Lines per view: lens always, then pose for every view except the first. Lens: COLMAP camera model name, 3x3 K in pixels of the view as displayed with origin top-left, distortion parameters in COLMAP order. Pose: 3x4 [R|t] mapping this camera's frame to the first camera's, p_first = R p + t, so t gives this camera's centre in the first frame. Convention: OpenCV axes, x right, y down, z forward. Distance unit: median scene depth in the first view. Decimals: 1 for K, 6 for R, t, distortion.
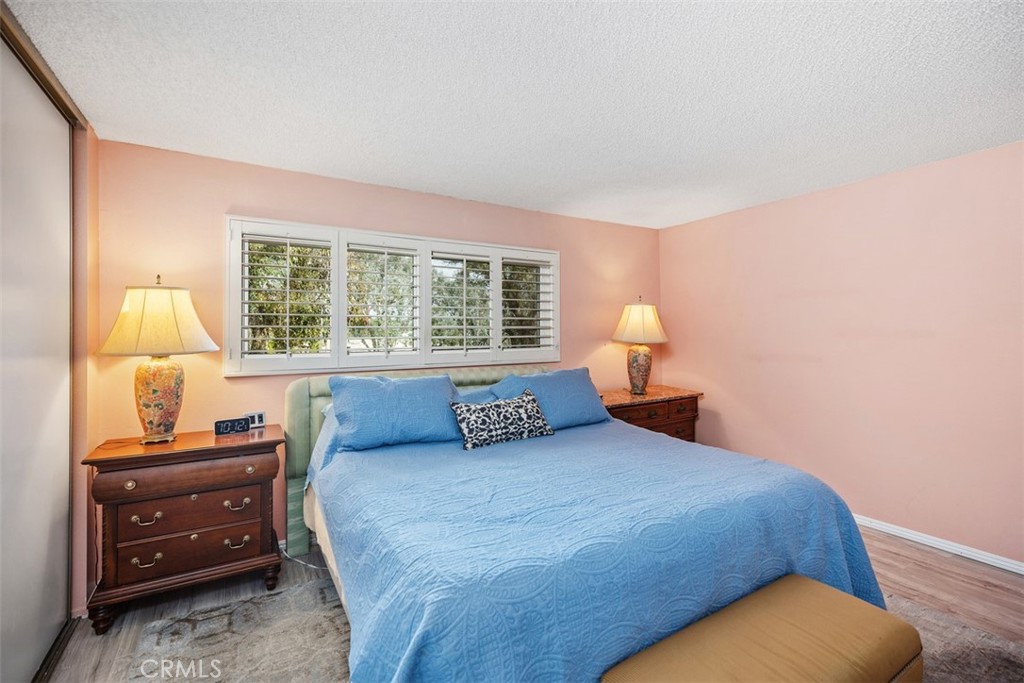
lens RADIAL K [[461.0, 0, 510.2], [0, 461.0, 334.3], [0, 0, 1]] dist [0.004358, -0.000306]
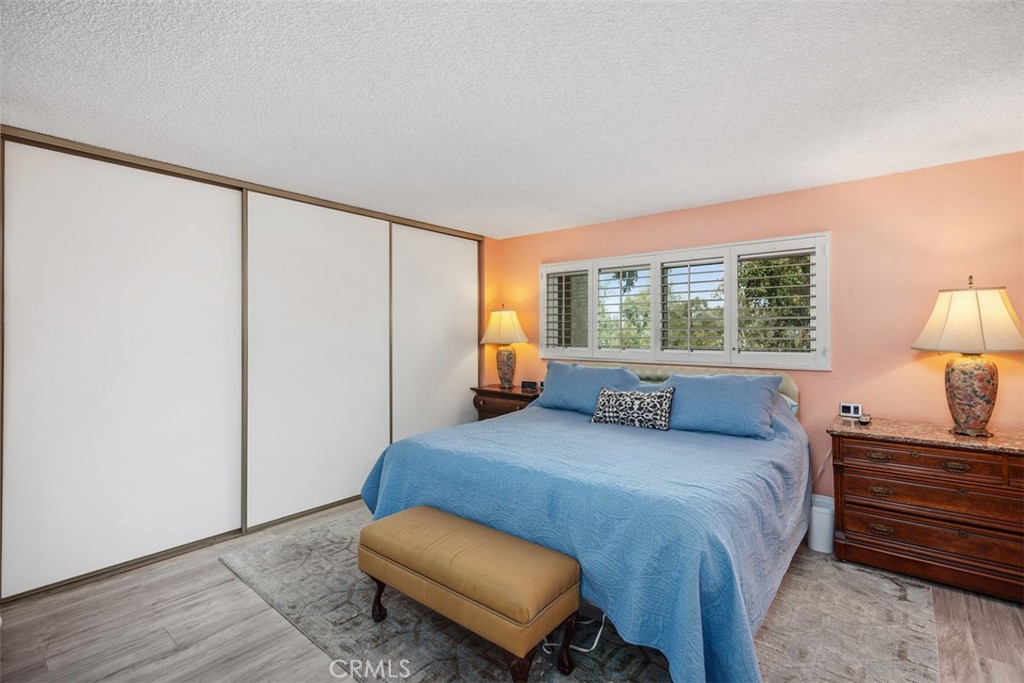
lens RADIAL K [[461.0, 0, 509.7], [0, 461.0, 337.8], [0, 0, 1]] dist [0.004358, -0.000306]
pose [[0.339942, 0.017674, -0.940280, 1.006664], [-0.003638, 0.999841, 0.017478, -0.014898], [0.940439, -0.002521, 0.339952, 0.308734]]
